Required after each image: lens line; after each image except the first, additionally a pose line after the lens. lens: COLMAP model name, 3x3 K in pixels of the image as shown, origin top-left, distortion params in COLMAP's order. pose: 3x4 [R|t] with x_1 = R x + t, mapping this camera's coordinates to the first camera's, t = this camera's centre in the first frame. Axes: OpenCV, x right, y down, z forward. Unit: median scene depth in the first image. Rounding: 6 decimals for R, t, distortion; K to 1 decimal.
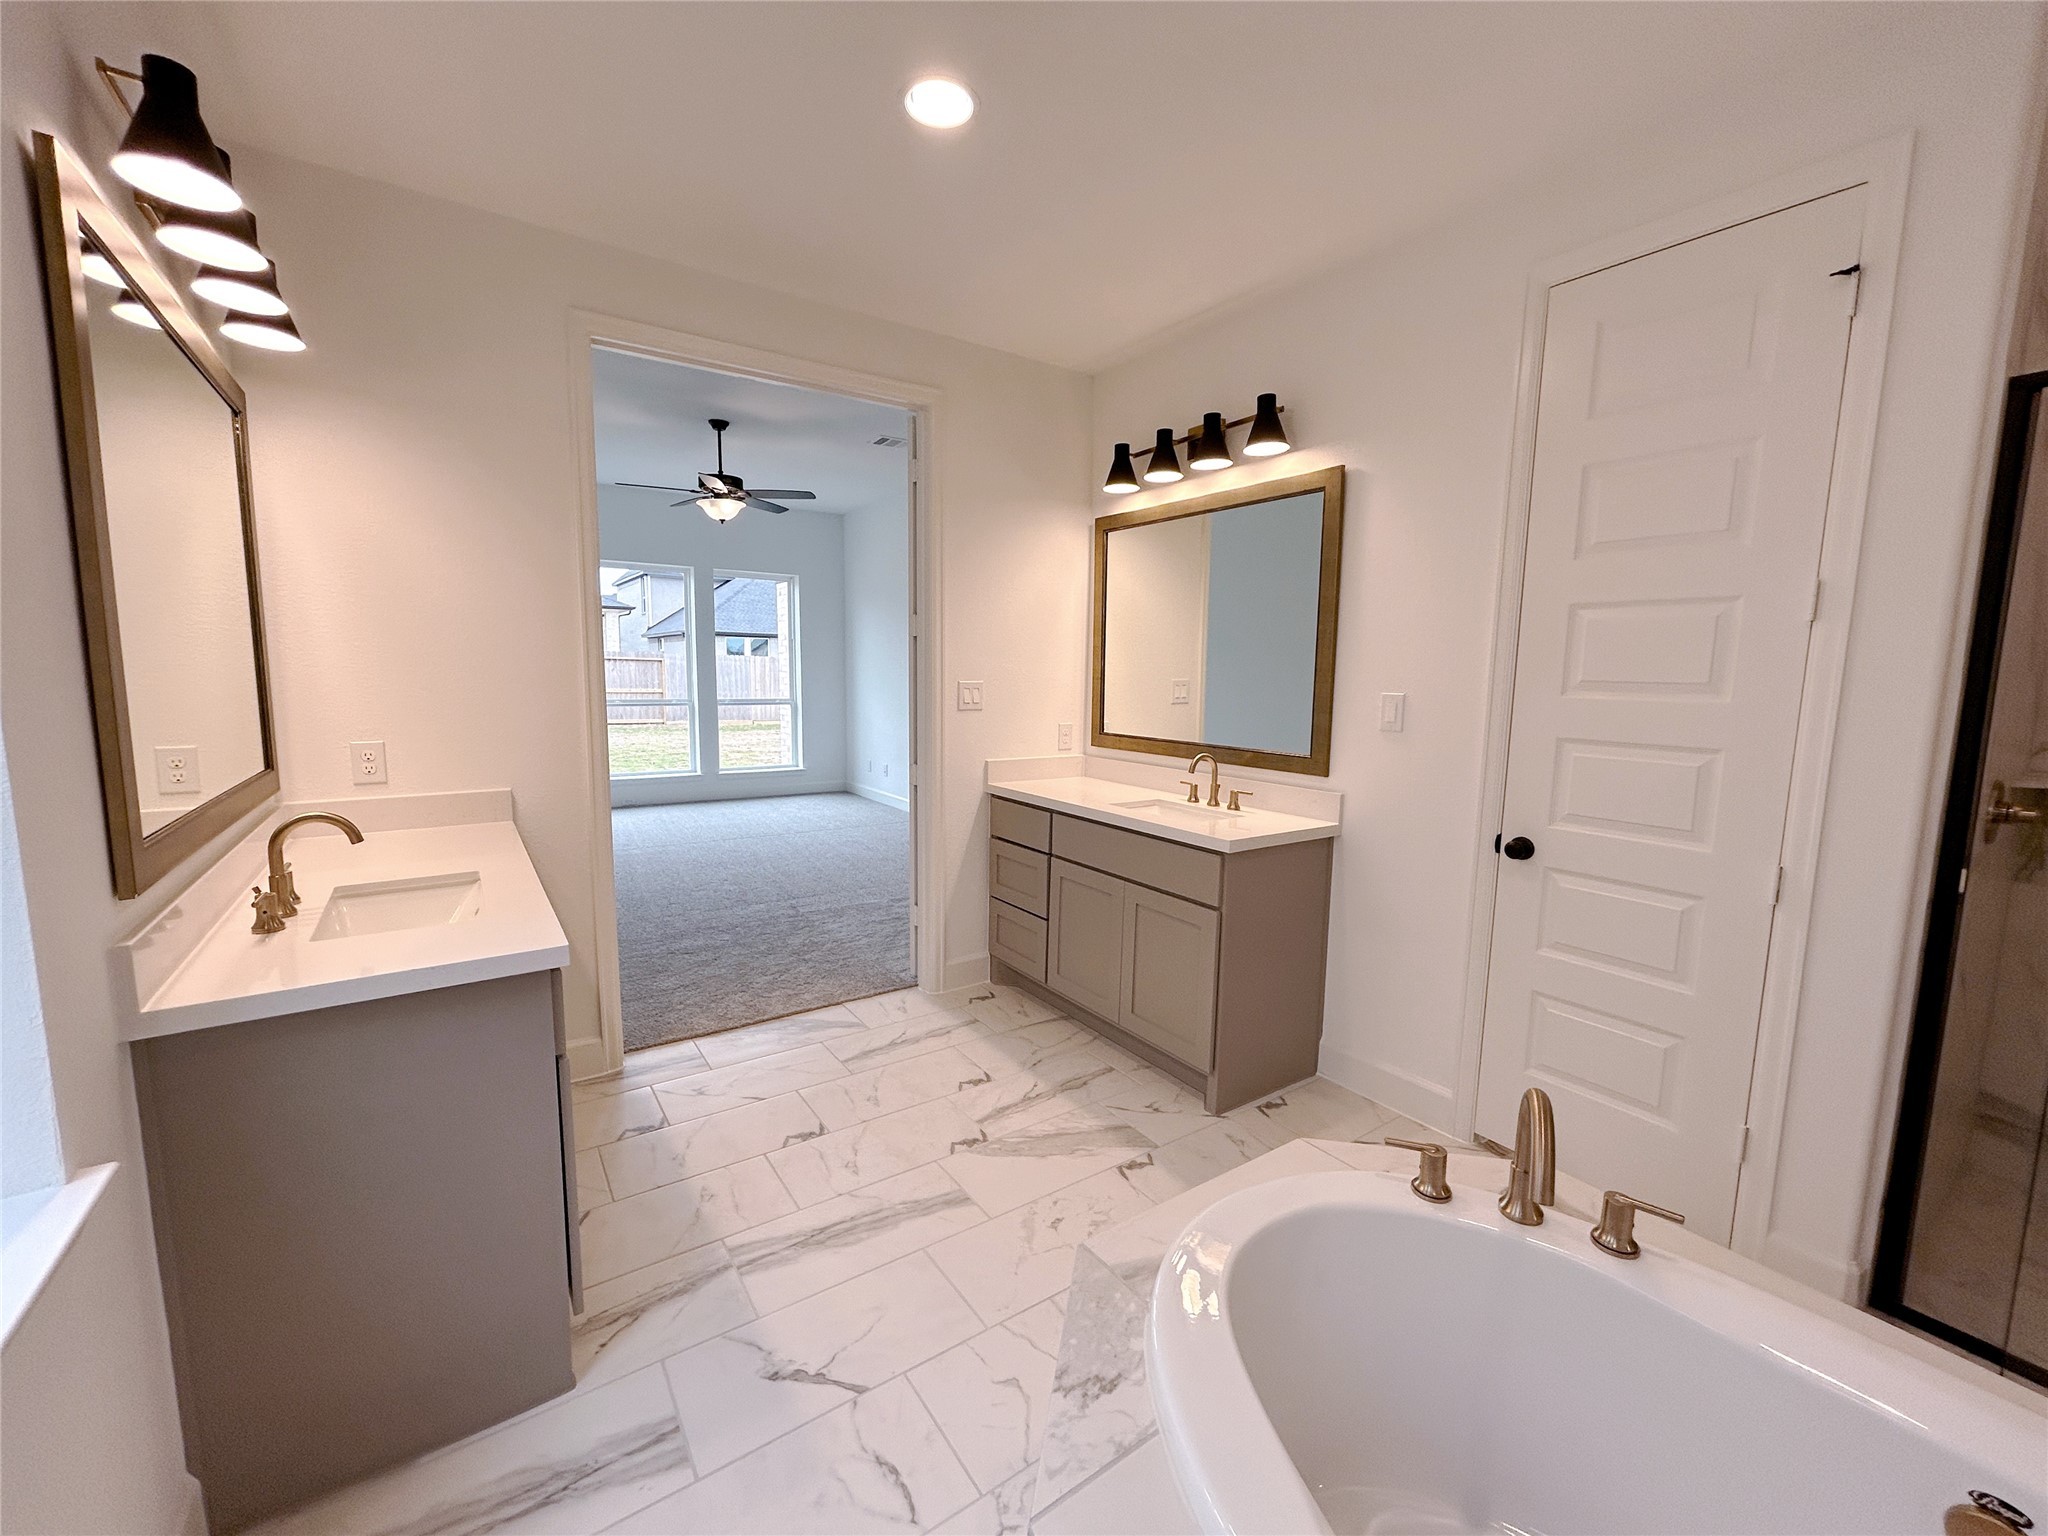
lens RADIAL K [[824.0, 0, 1017.1], [0, 824.0, 771.0], [0, 0, 1]] dist [-0.000208, 0.000051]
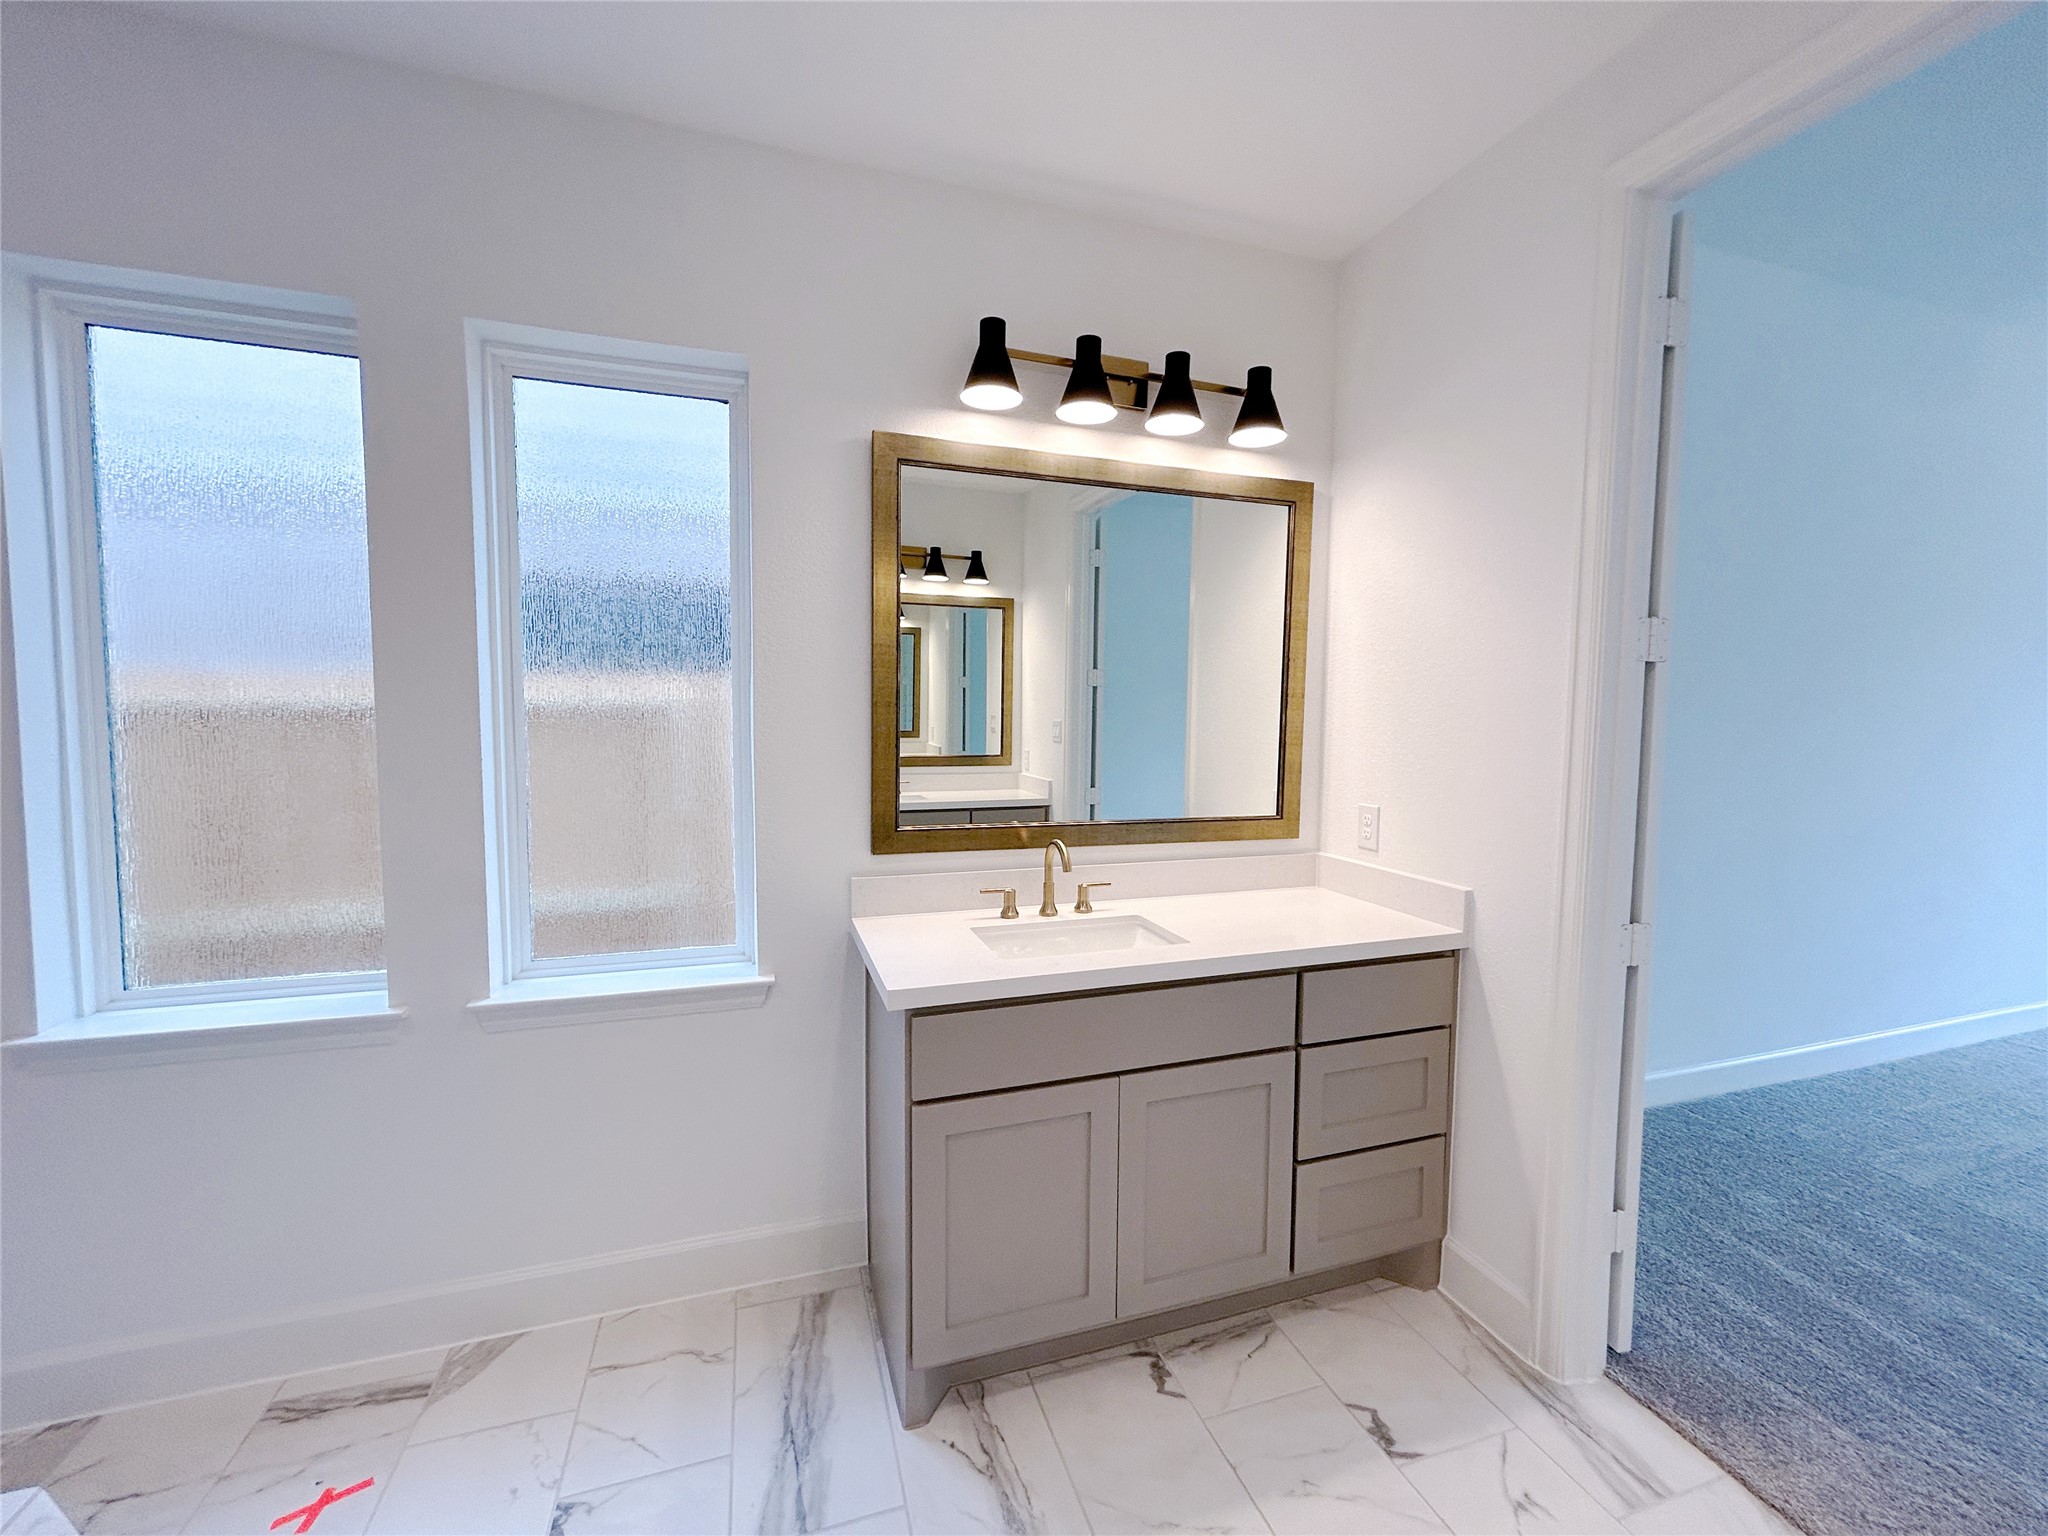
lens RADIAL K [[821.1, 0, 1018.6], [0, 821.1, 768.8], [0, 0, 1]] dist [-0.004793, -0.000046]
pose [[-0.275840, 0.048080, -0.960000, 0.234903], [-0.132146, 0.987368, 0.087420, -0.107000], [0.952077, 0.150974, -0.266002, 0.858029]]
